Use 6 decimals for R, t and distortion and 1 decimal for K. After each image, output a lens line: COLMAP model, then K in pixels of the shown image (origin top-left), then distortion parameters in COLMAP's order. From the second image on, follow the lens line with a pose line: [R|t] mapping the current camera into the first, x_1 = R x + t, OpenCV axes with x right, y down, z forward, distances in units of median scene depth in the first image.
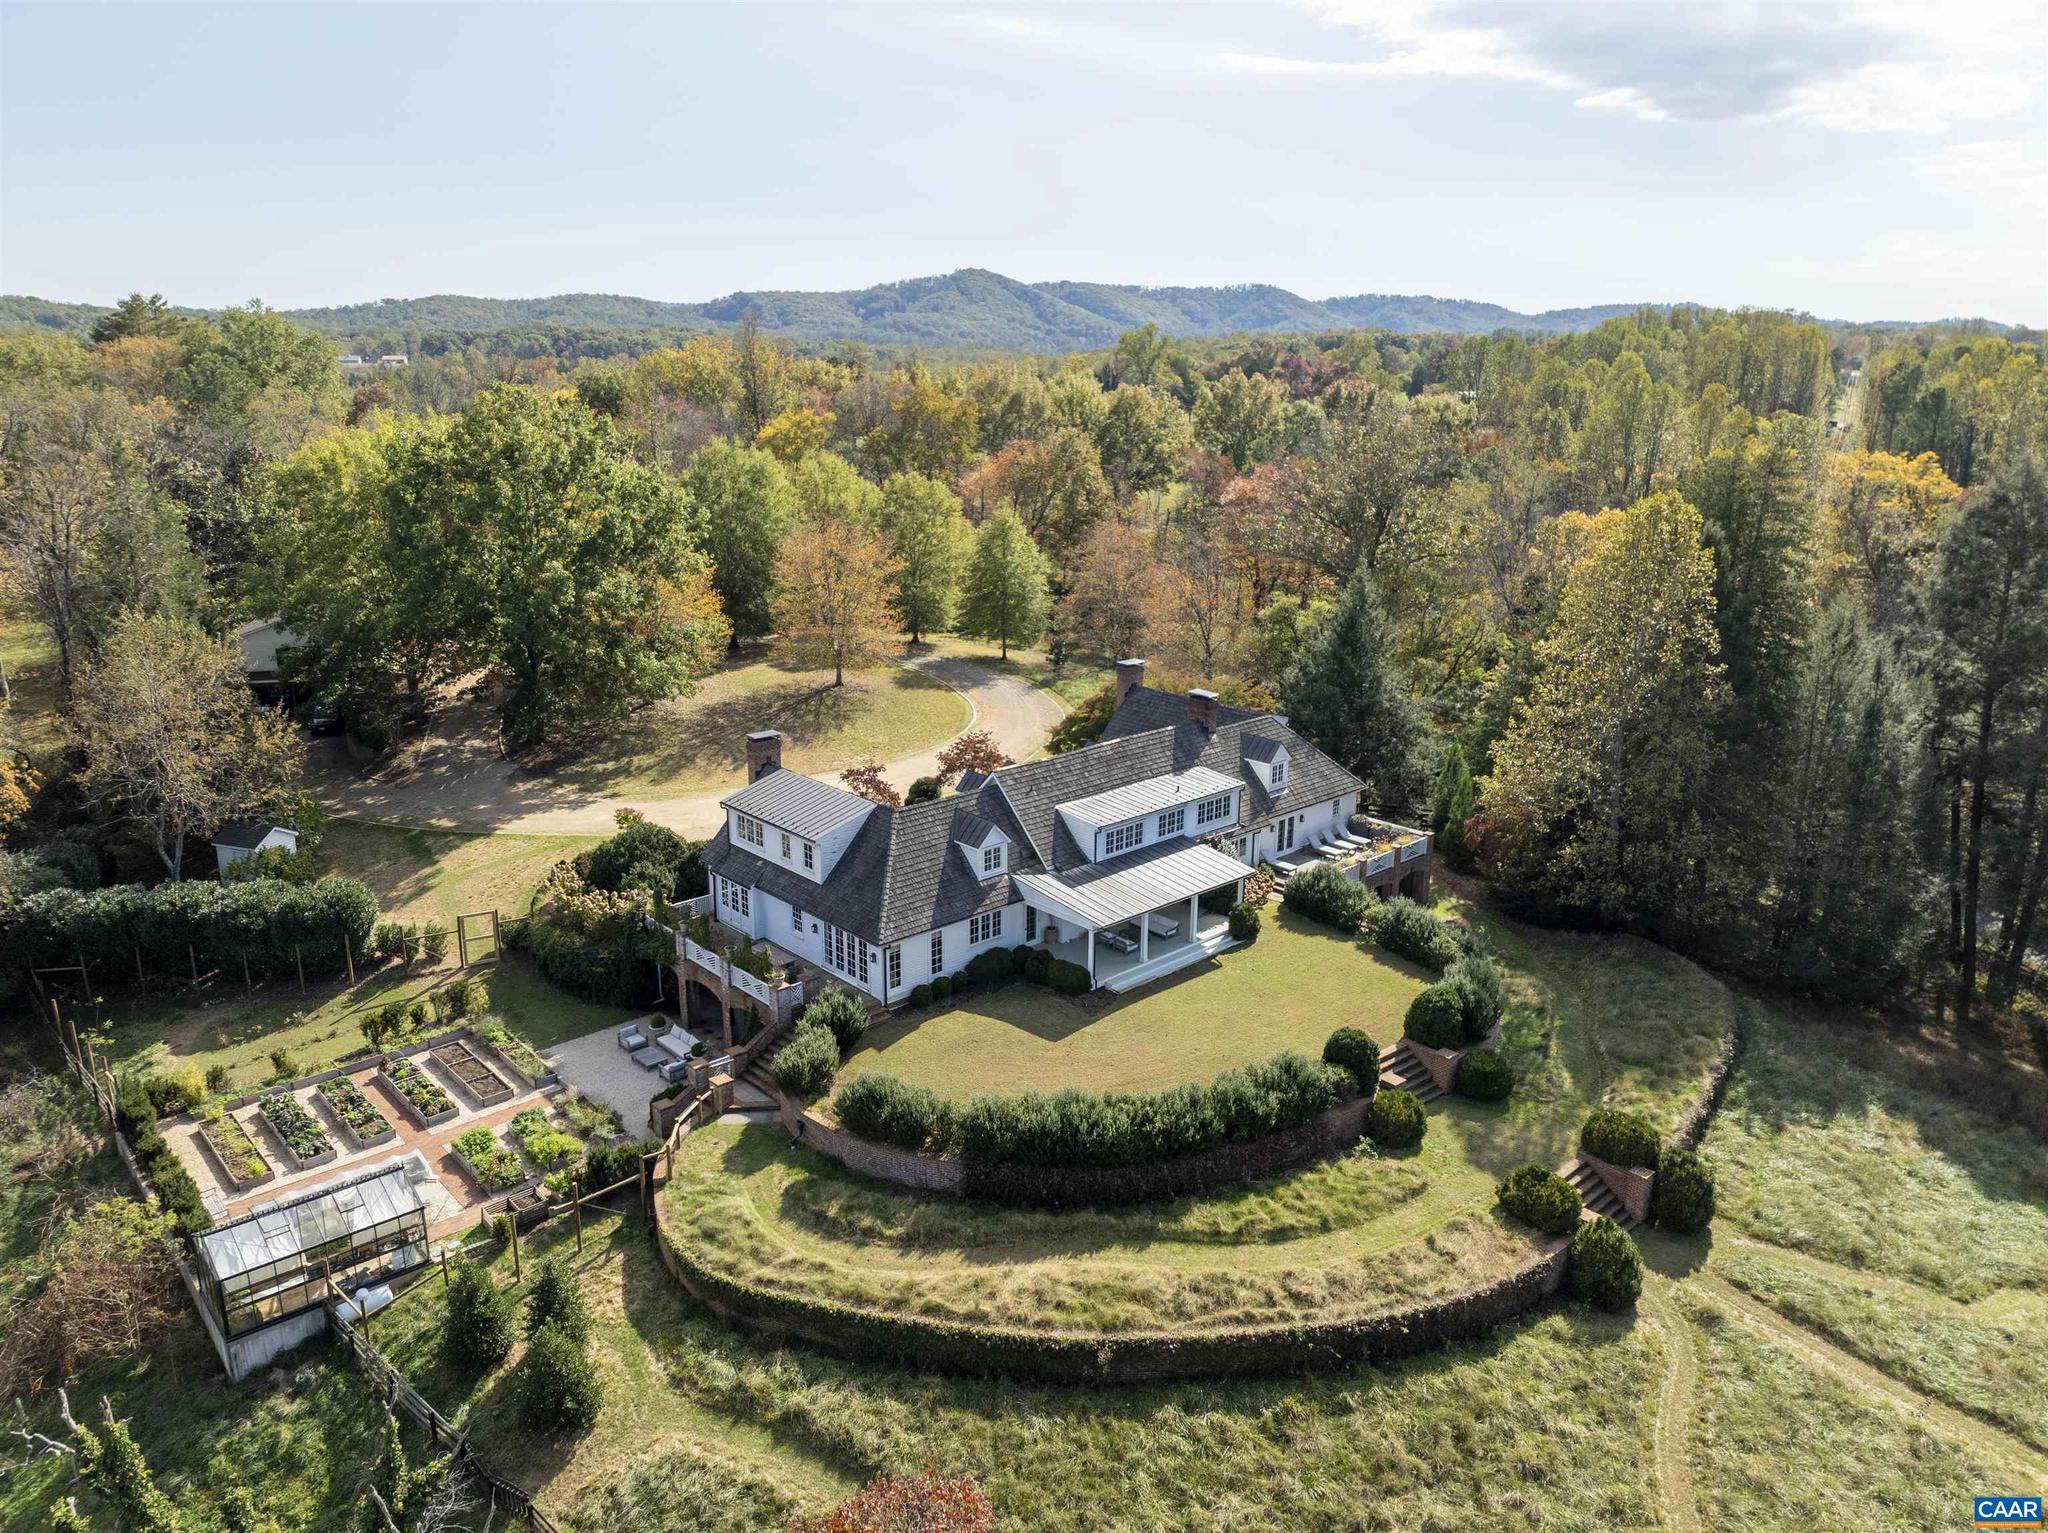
lens RADIAL K [[1440.2, 0, 1048.3], [0, 1440.2, 721.8], [0, 0, 1]] dist [-0.021839, -0.000654]
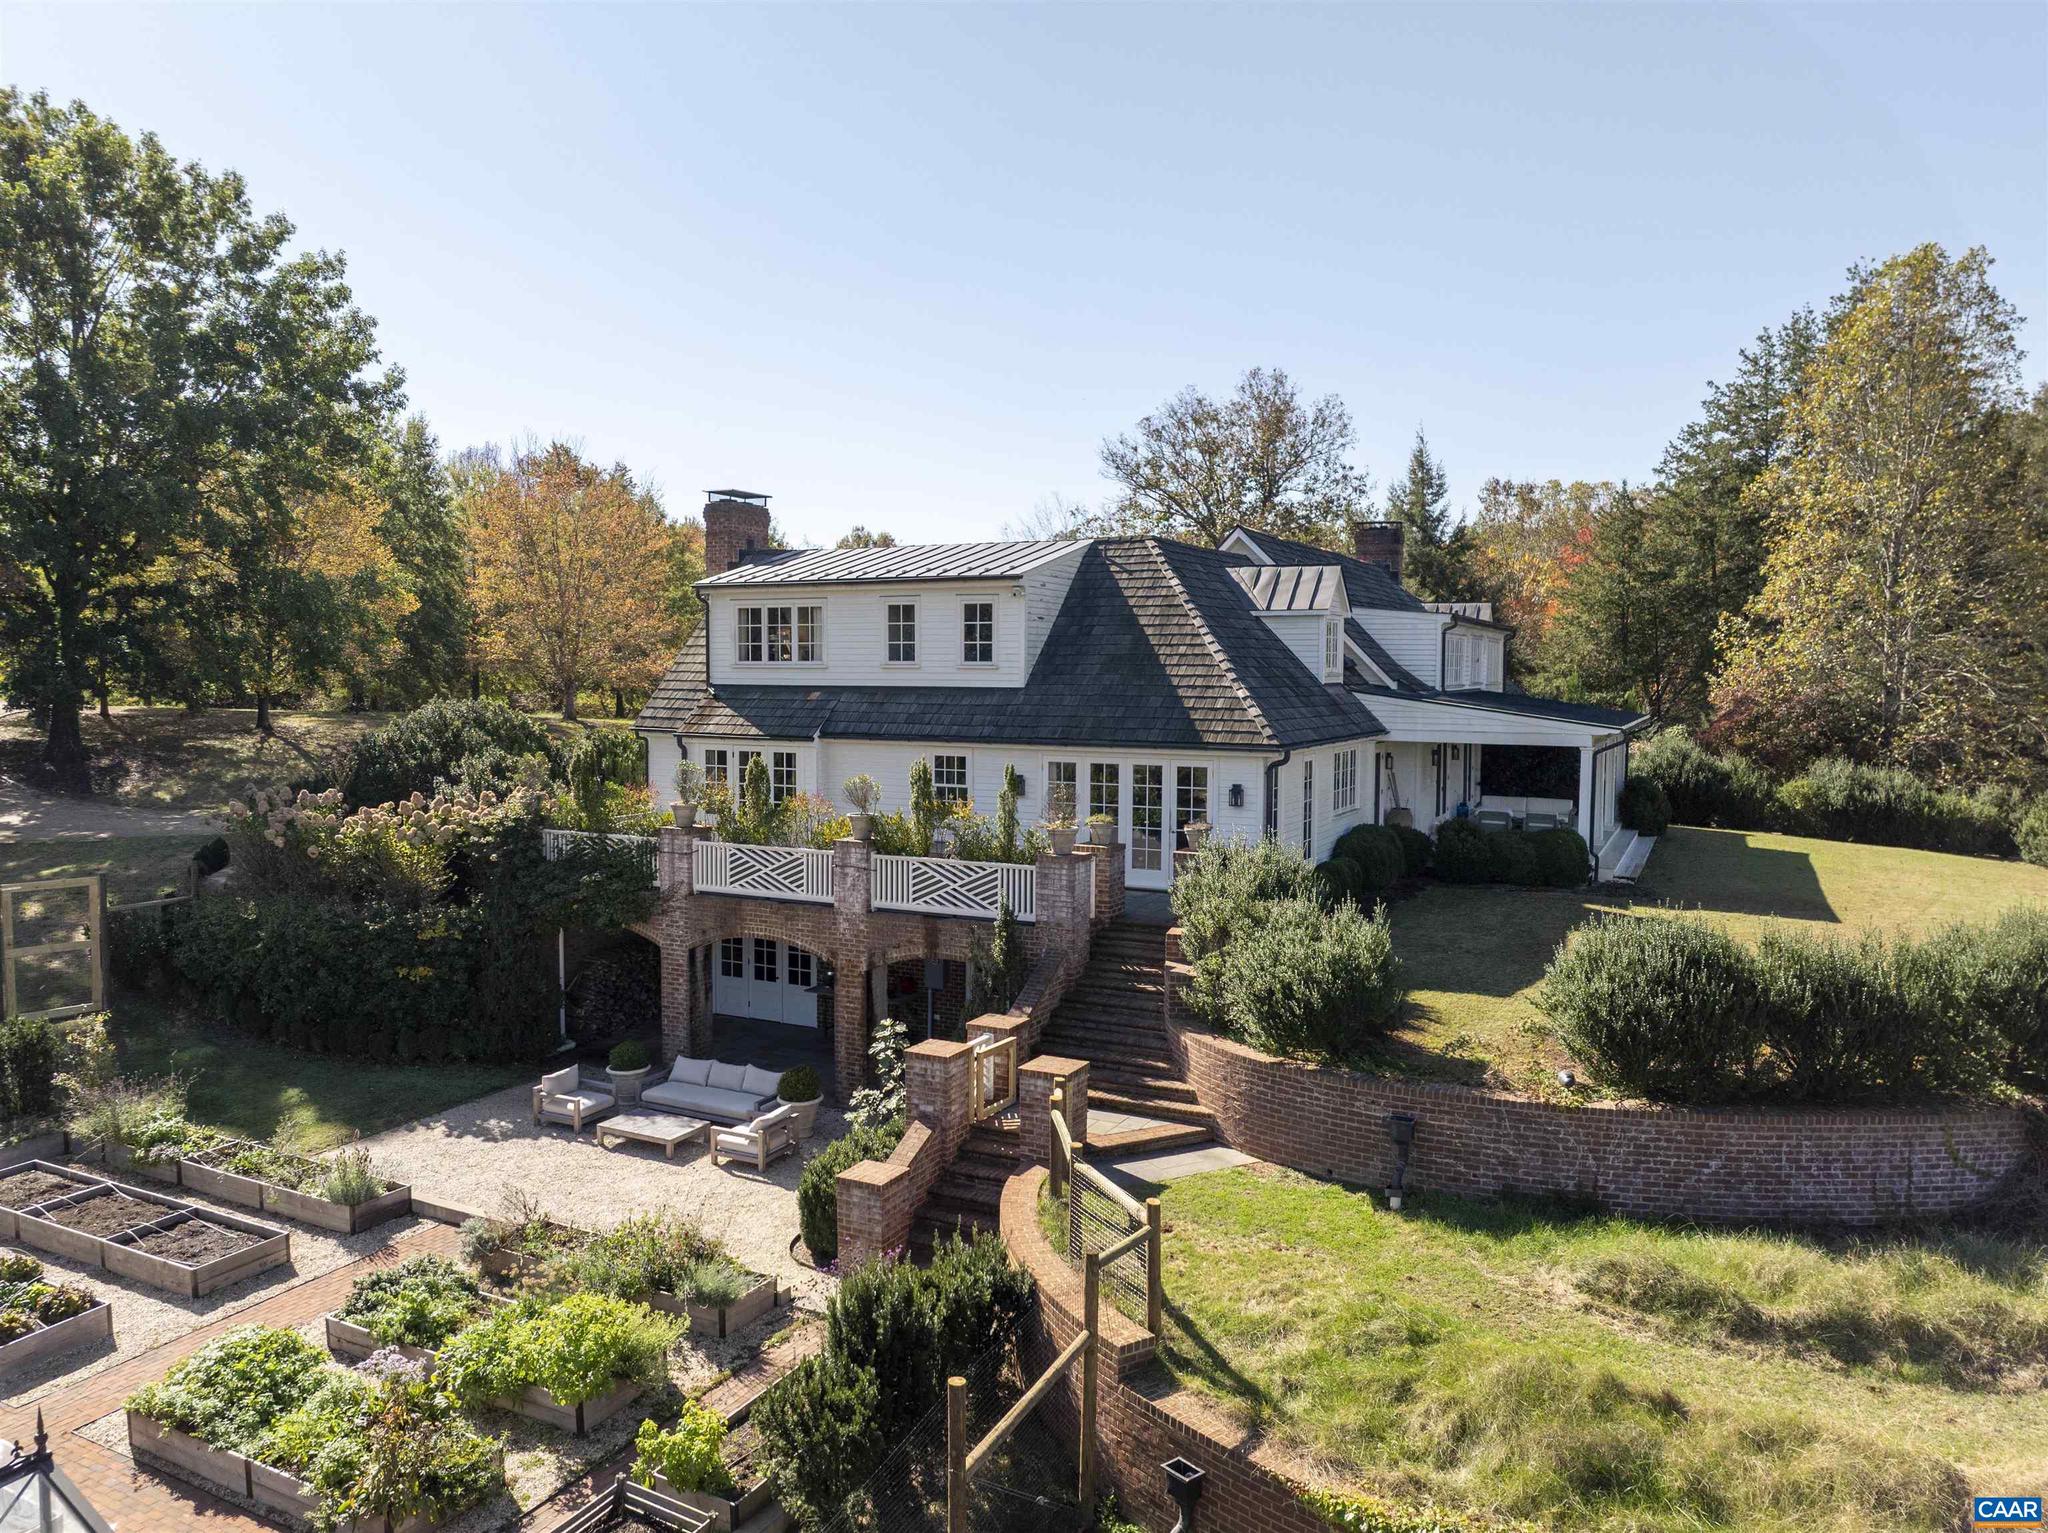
lens RADIAL K [[1440.2, 0, 1048.3], [0, 1440.2, 721.8], [0, 0, 1]] dist [-0.021839, -0.000654]
pose [[0.937050, -0.019888, 0.348630, -0.303651], [0.090082, 0.978352, -0.186313, 0.205876], [-0.337377, 0.205990, 0.918556, 0.596121]]
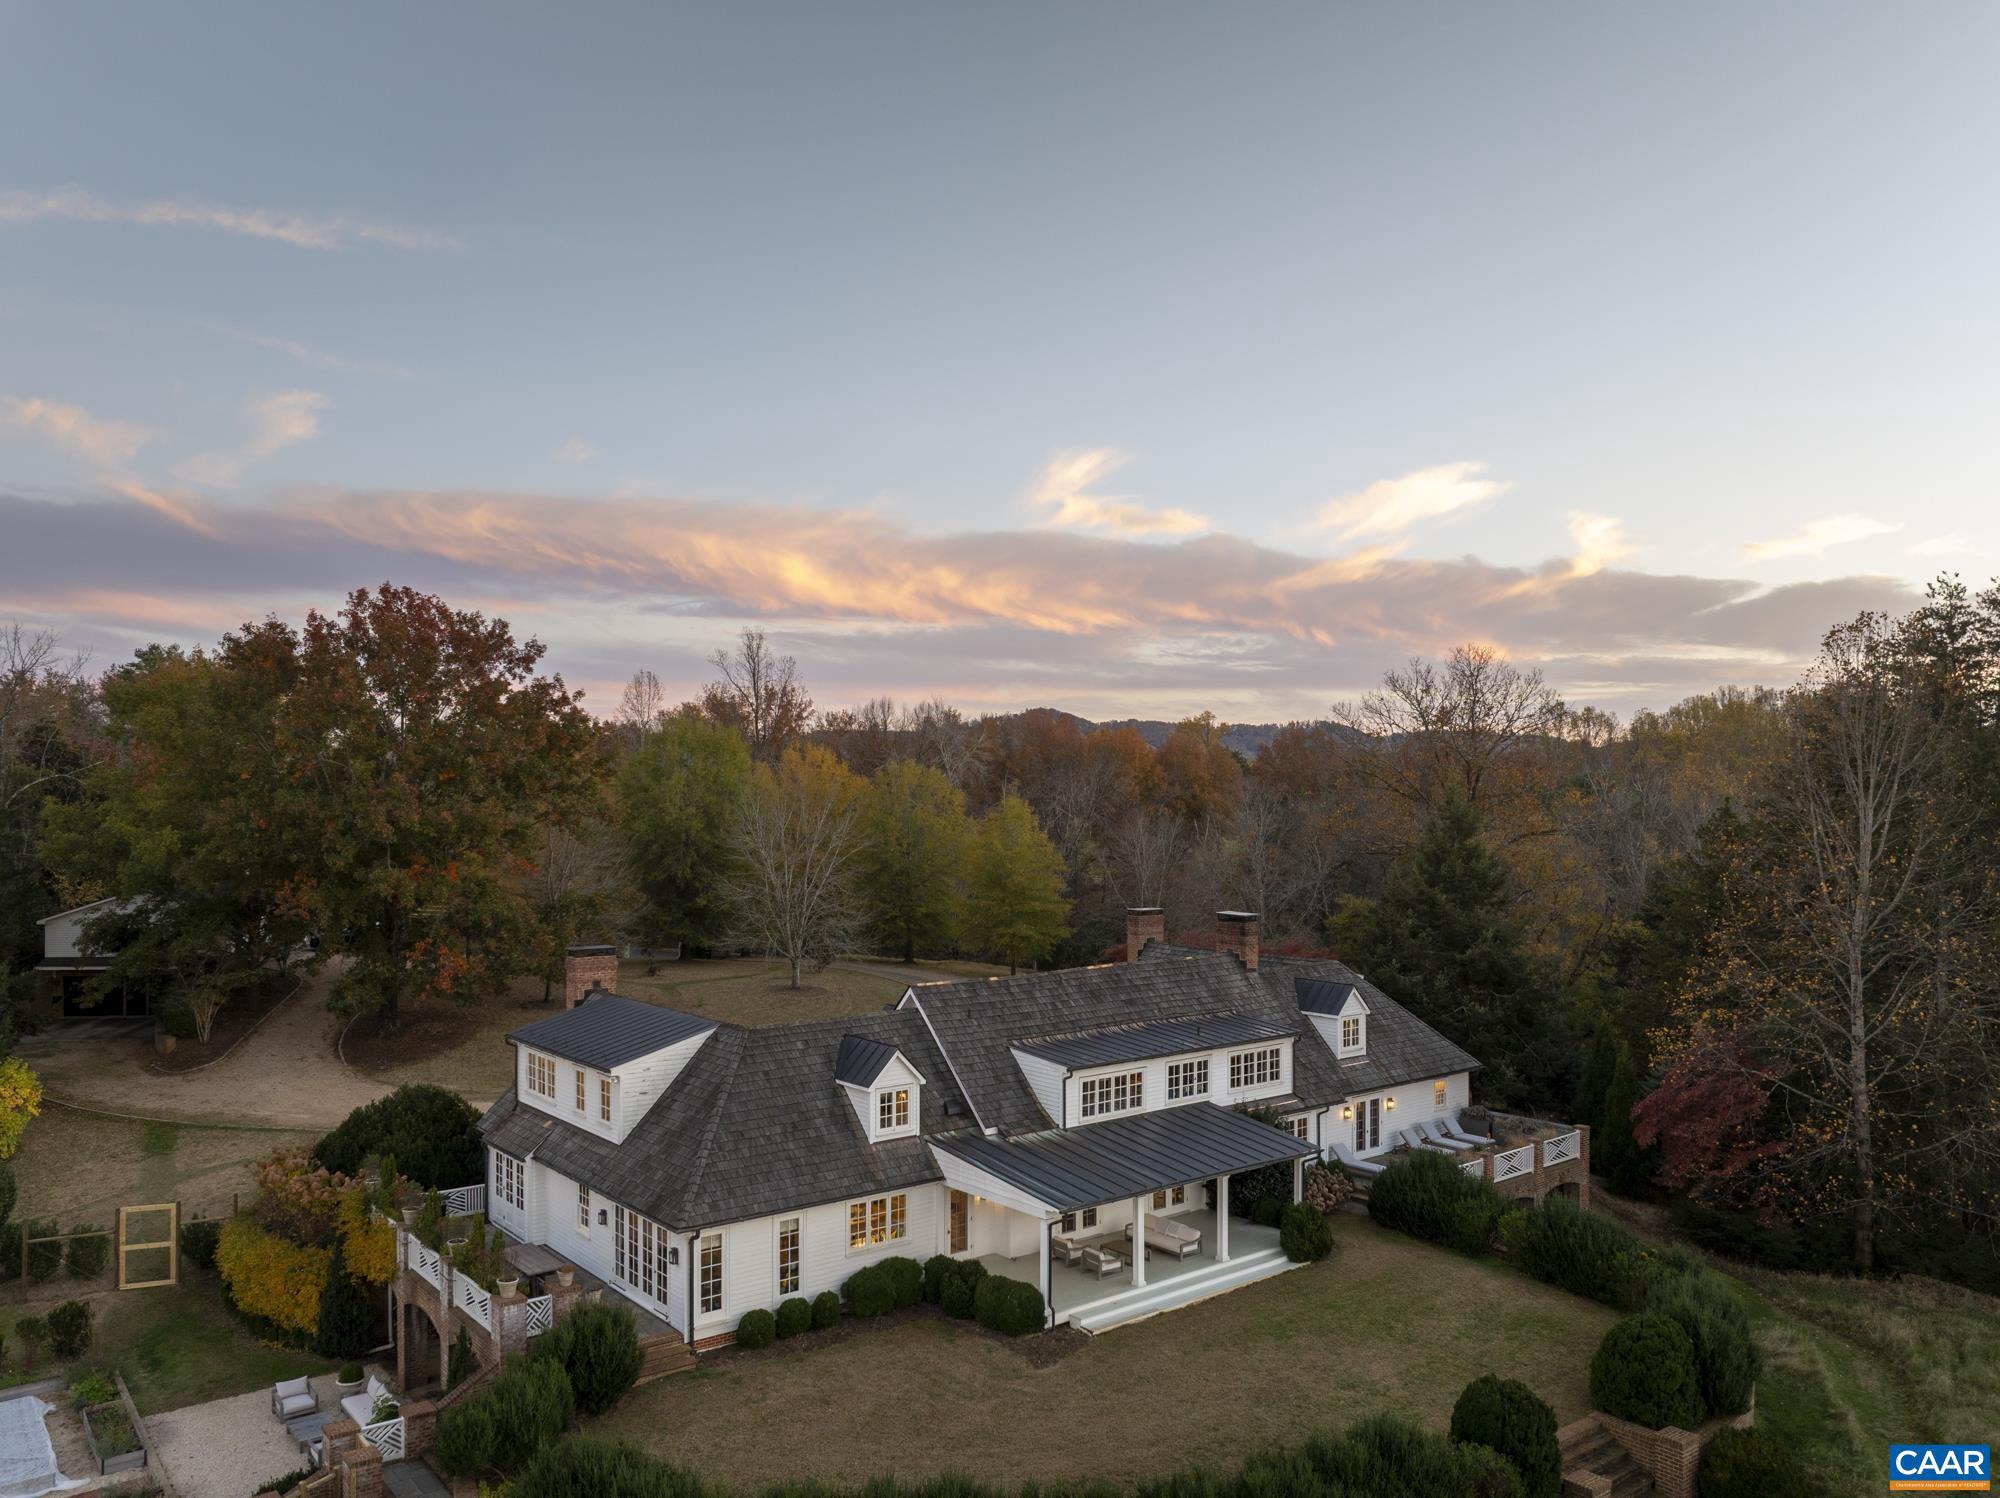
lens RADIAL K [[1460.6, 0, 1038.4], [0, 1460.6, 771.3], [0, 0, 1]] dist [-0.041820, 0.009648]
pose [[0.998516, -0.005079, -0.054222, 0.059589], [-0.009195, 0.965623, -0.259784, 0.118562], [0.053678, 0.259897, 0.964143, 0.357663]]
